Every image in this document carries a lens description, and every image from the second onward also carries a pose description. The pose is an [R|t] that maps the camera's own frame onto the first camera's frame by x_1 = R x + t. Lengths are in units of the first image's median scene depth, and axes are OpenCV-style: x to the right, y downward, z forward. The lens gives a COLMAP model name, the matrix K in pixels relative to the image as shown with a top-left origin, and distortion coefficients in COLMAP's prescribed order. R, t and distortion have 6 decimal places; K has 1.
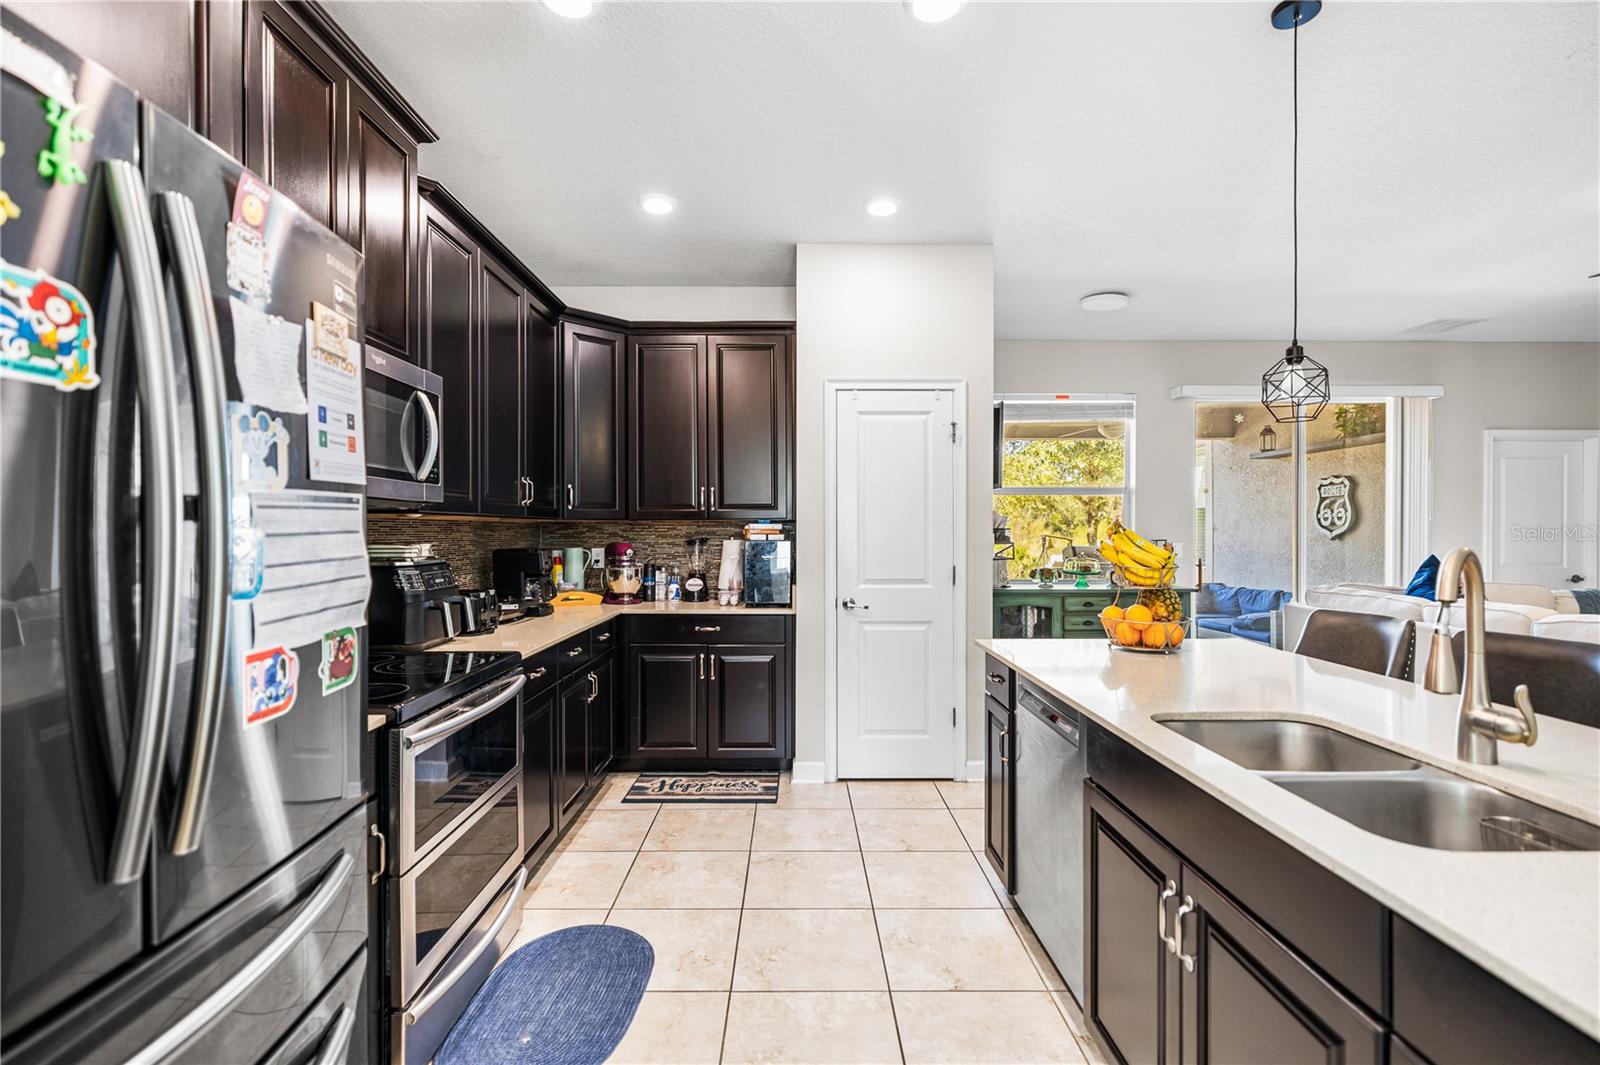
lens RADIAL K [[709.2, 0, 800.0], [0, 709.2, 532.5], [0, 0, 1]] dist [0.000734, 0.000077]
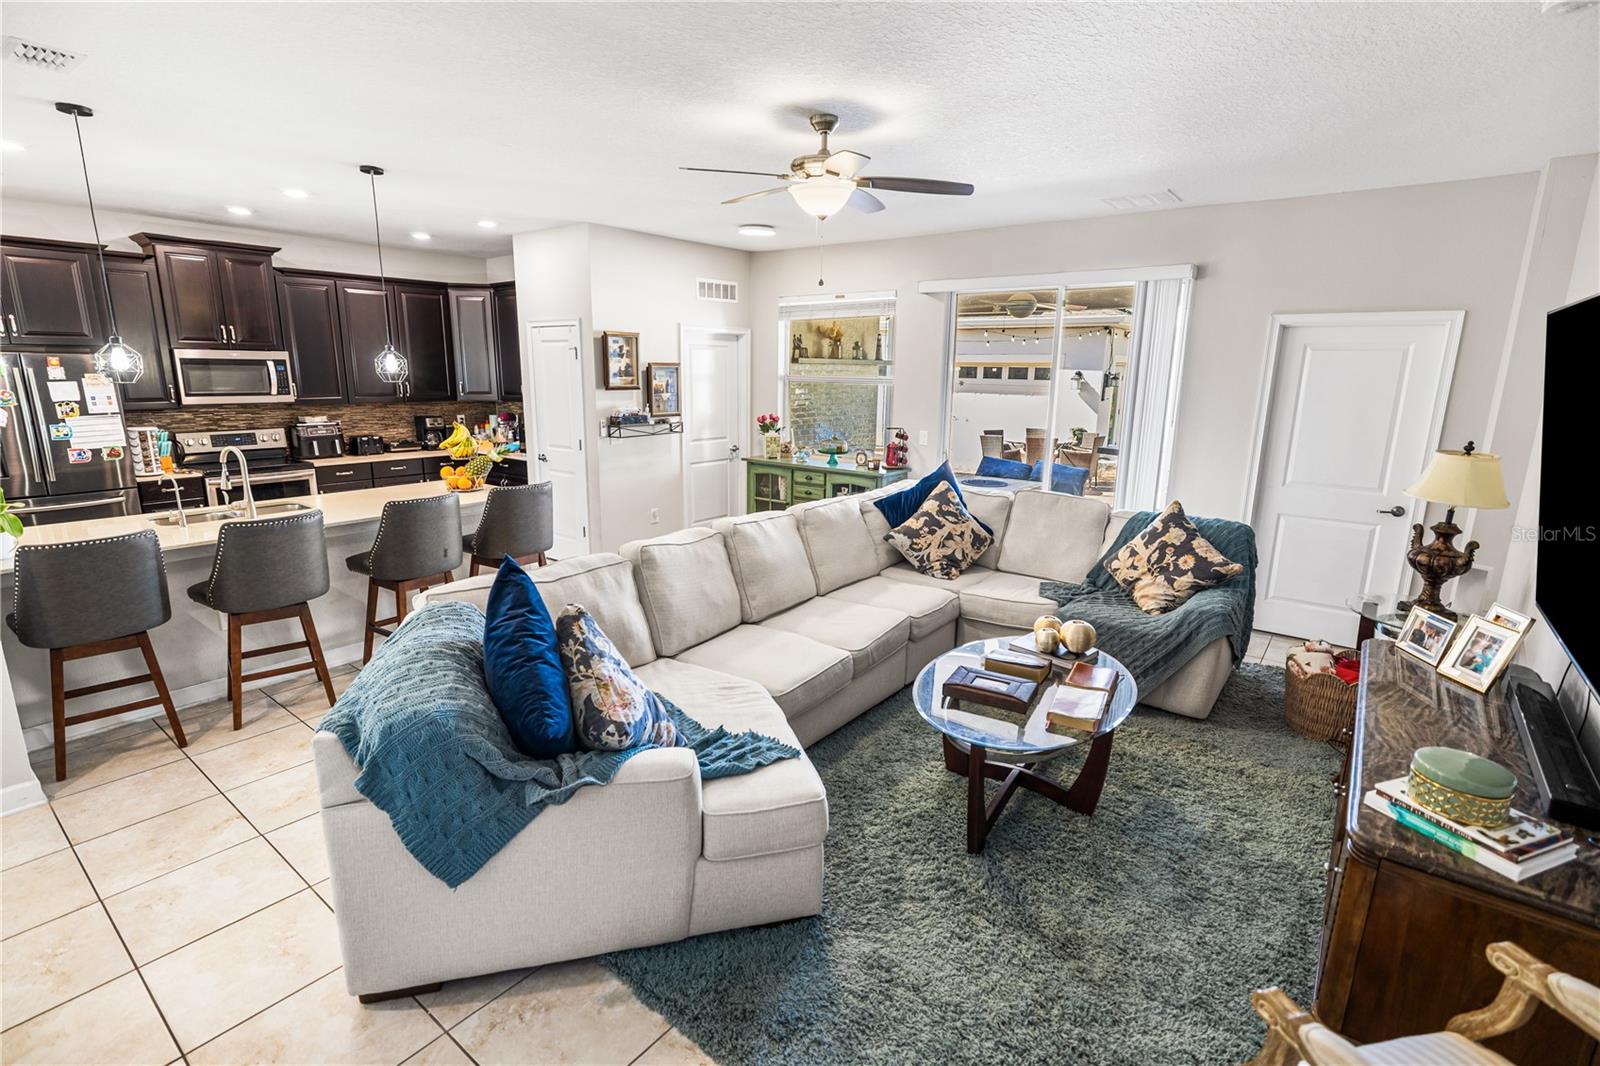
lens RADIAL K [[756.9, 0, 800.0], [0, 756.9, 533.0], [0, 0, 1]] dist [-0.002114, 0.000108]
pose [[0.789762, 0.144952, -0.596041, 2.720118], [-0.014509, 0.975822, 0.218086, -0.205586], [0.613241, -0.163588, 0.772770, -0.047259]]
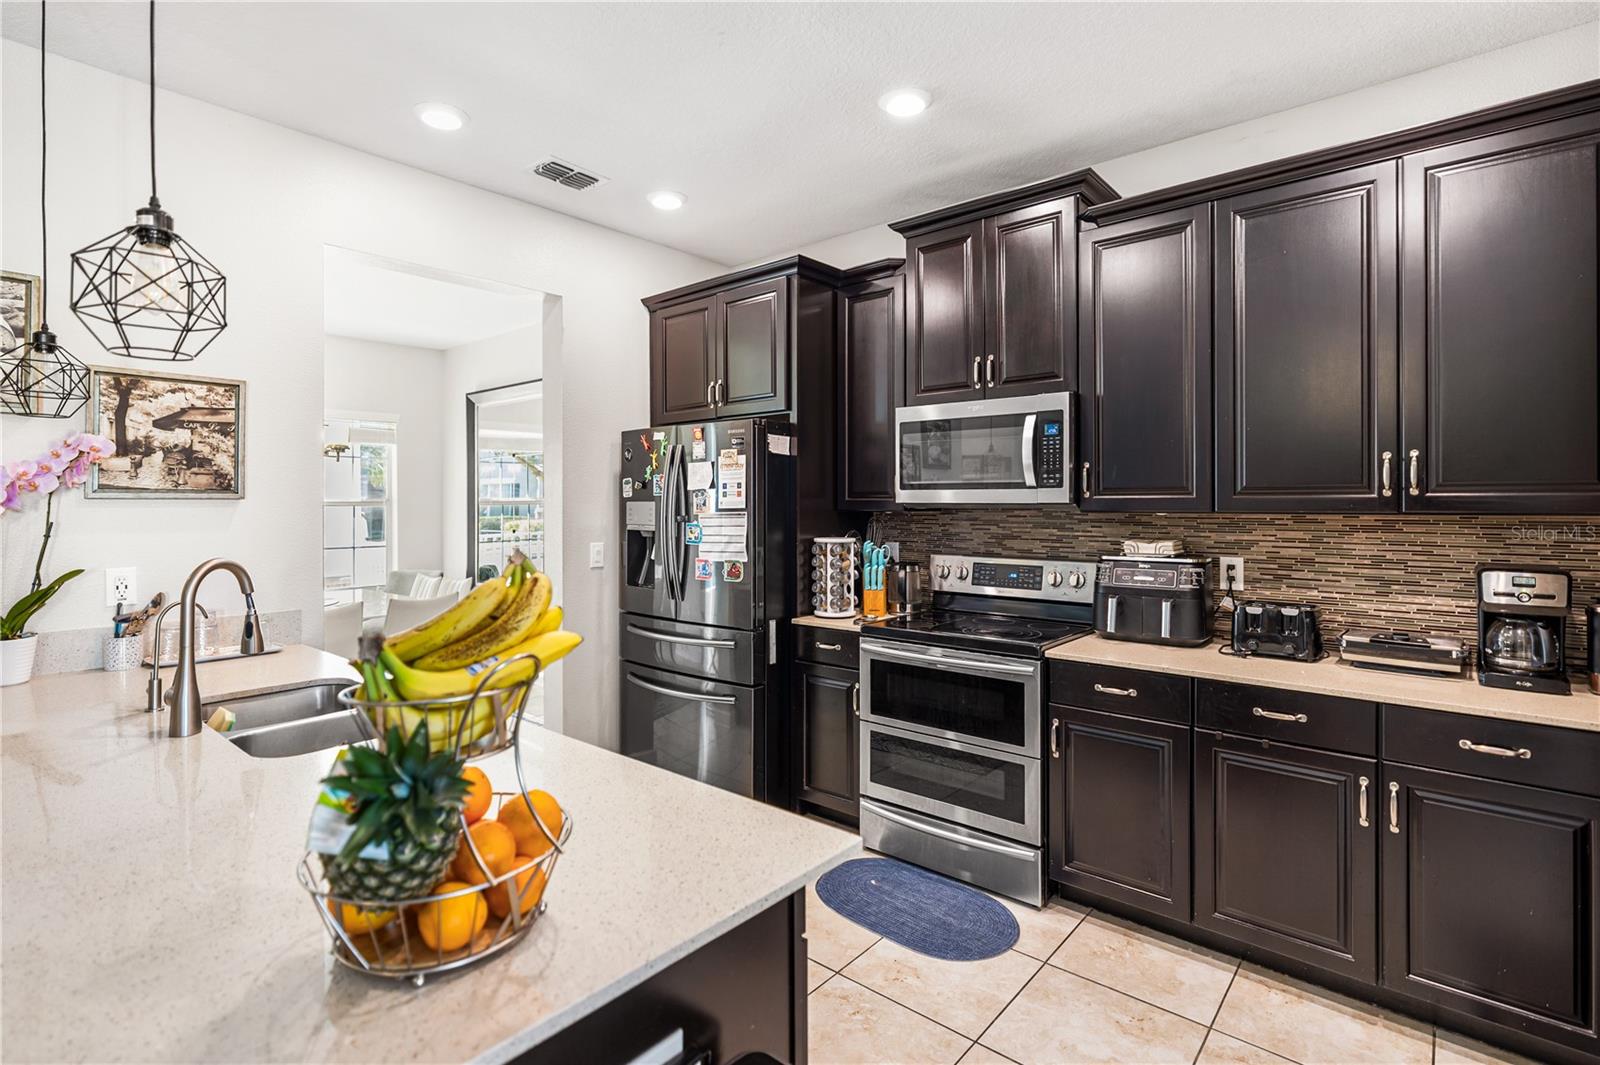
lens RADIAL K [[766.3, 0, 795.8], [0, 766.3, 502.8], [0, 0, 1]] dist [0.001862, 0.000216]
pose [[-0.653336, 0.003435, -0.757061, 0.720760], [0.005736, 0.999983, -0.000413, -0.043412], [0.757047, -0.004612, -0.653344, 1.532313]]
